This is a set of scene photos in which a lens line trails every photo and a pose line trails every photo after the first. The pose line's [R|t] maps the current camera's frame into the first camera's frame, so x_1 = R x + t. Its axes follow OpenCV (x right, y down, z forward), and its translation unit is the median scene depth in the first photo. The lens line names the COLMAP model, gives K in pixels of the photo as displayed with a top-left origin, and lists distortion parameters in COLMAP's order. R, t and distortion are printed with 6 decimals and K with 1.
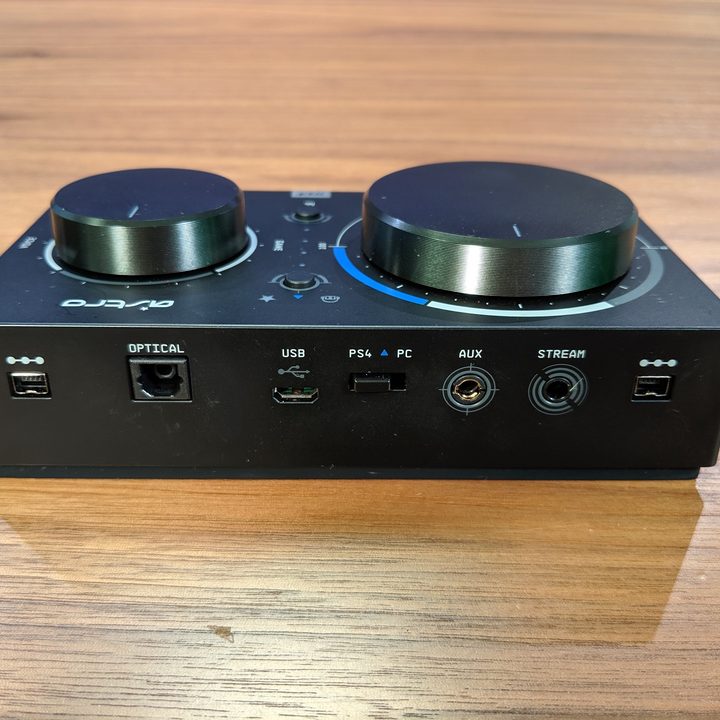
lens RADIAL K [[855.7, 0, 360.0], [0, 855.7, 360.0], [0, 0, 1]] dist [0.010212, -0.121568]
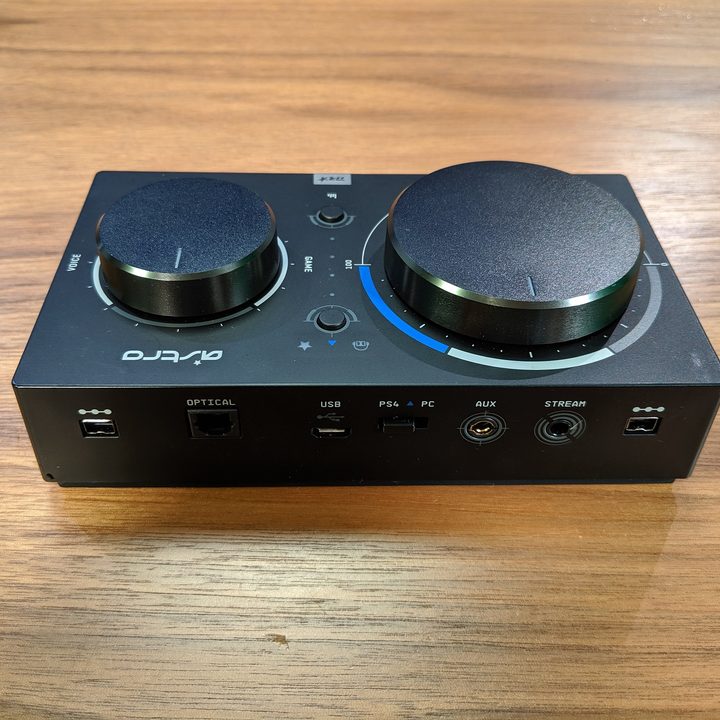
lens RADIAL K [[855.7, 0, 360.0], [0, 855.7, 360.0], [0, 0, 1]] dist [0.010212, -0.121568]
pose [[0.999923, -0.001261, 0.012377, -0.053167], [-0.001912, 0.967465, 0.252997, -0.354667], [-0.012294, -0.253001, 0.967388, -0.088972]]
